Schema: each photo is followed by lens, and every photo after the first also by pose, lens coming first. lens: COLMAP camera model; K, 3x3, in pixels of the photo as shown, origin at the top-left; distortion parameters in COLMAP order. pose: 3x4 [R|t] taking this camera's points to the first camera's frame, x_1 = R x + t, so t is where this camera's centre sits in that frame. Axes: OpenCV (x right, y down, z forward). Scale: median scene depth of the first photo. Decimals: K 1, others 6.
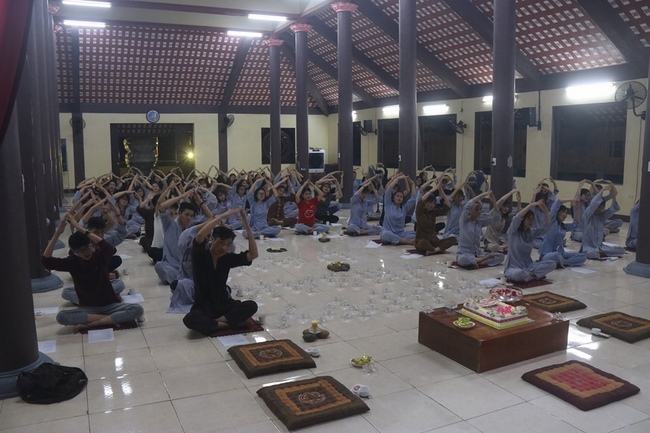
lens RADIAL K [[549.3, 0, 322.6], [0, 549.3, 222.6], [0, 0, 1]] dist [-0.128885, 0.079861]
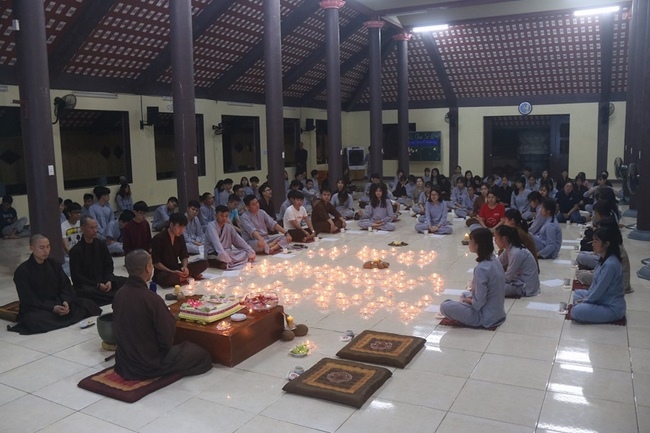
lens RADIAL K [[549.3, 0, 322.8], [0, 549.3, 216.8], [0, 0, 1]] dist [-0.128885, 0.079861]
pose [[0.589498, 0.101721, -0.801340, 0.291432], [-0.095418, 0.993863, 0.055966, -0.020354], [0.802115, 0.043471, 0.595586, 0.134782]]
